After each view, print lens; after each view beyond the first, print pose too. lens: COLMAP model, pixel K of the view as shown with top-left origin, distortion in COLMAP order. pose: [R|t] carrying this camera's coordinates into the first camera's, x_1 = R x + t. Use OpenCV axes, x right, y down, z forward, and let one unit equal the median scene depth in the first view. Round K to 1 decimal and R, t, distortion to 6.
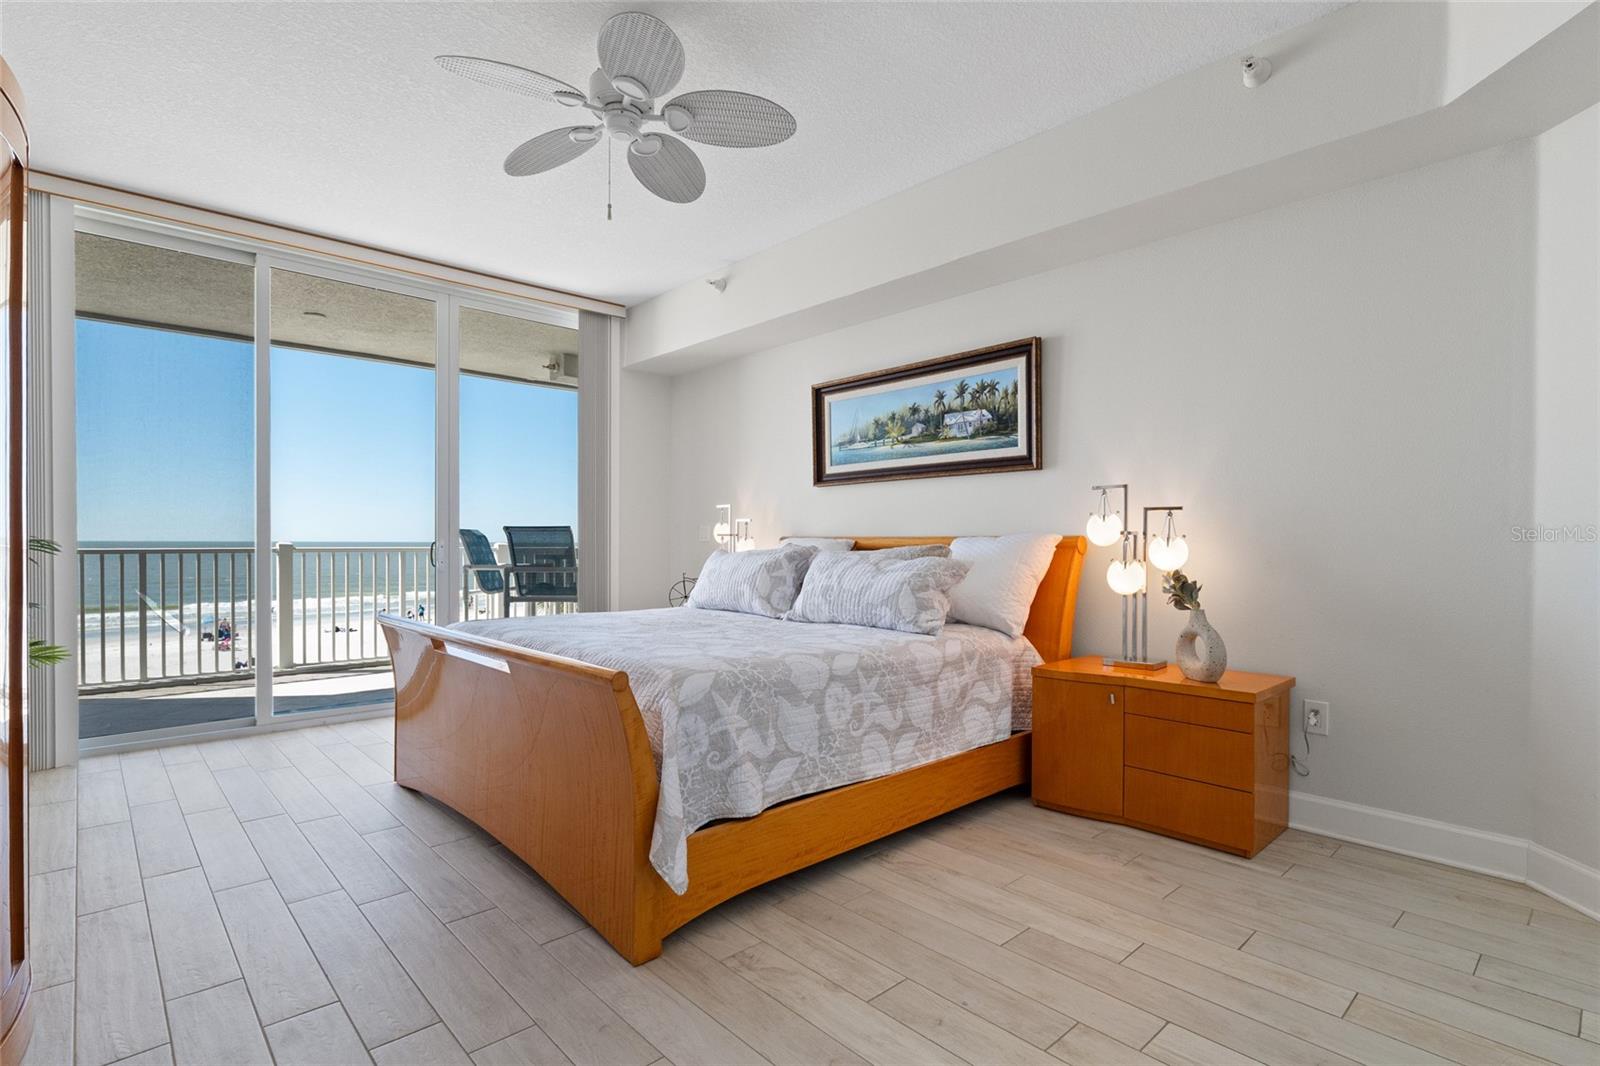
lens RADIAL K [[765.1, 0, 802.9], [0, 765.1, 546.9], [0, 0, 1]] dist [0.002731, -0.000164]
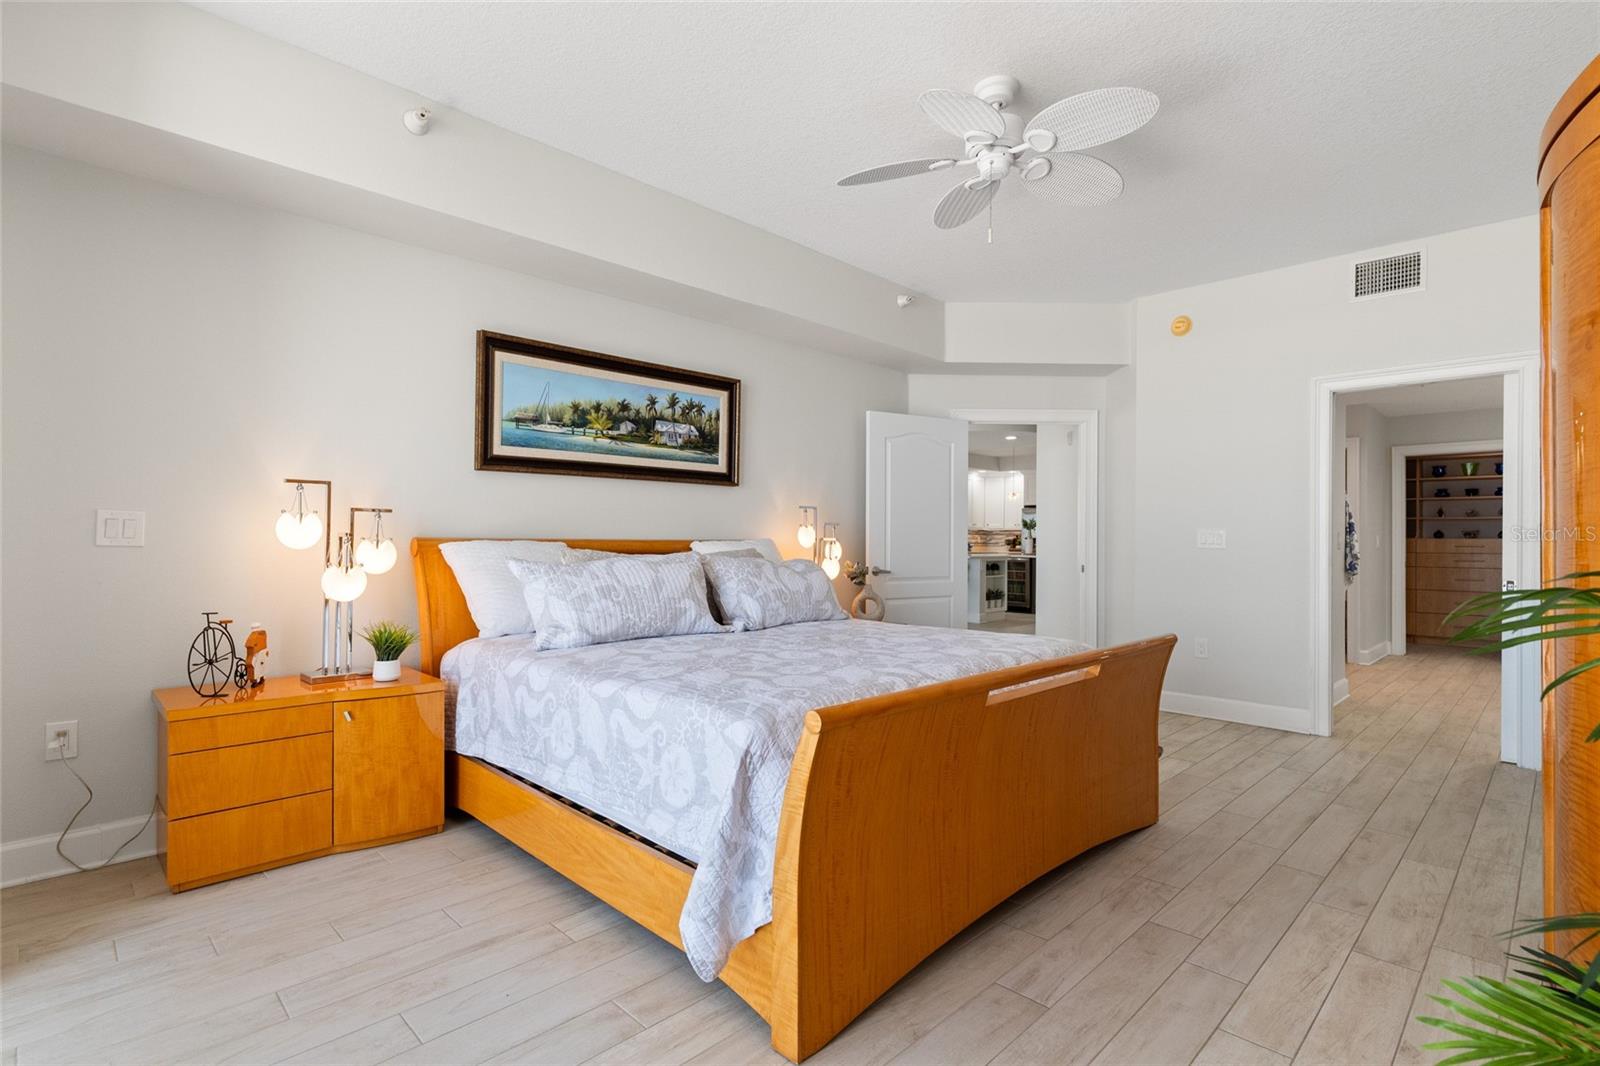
lens RADIAL K [[765.1, 0, 802.7], [0, 765.1, 524.4], [0, 0, 1]] dist [0.002731, -0.000164]
pose [[-0.042097, 0.023506, 0.998837, -0.838321], [0.009527, 0.999687, -0.023124, -0.009286], [-0.999068, 0.008542, -0.042308, 0.852475]]
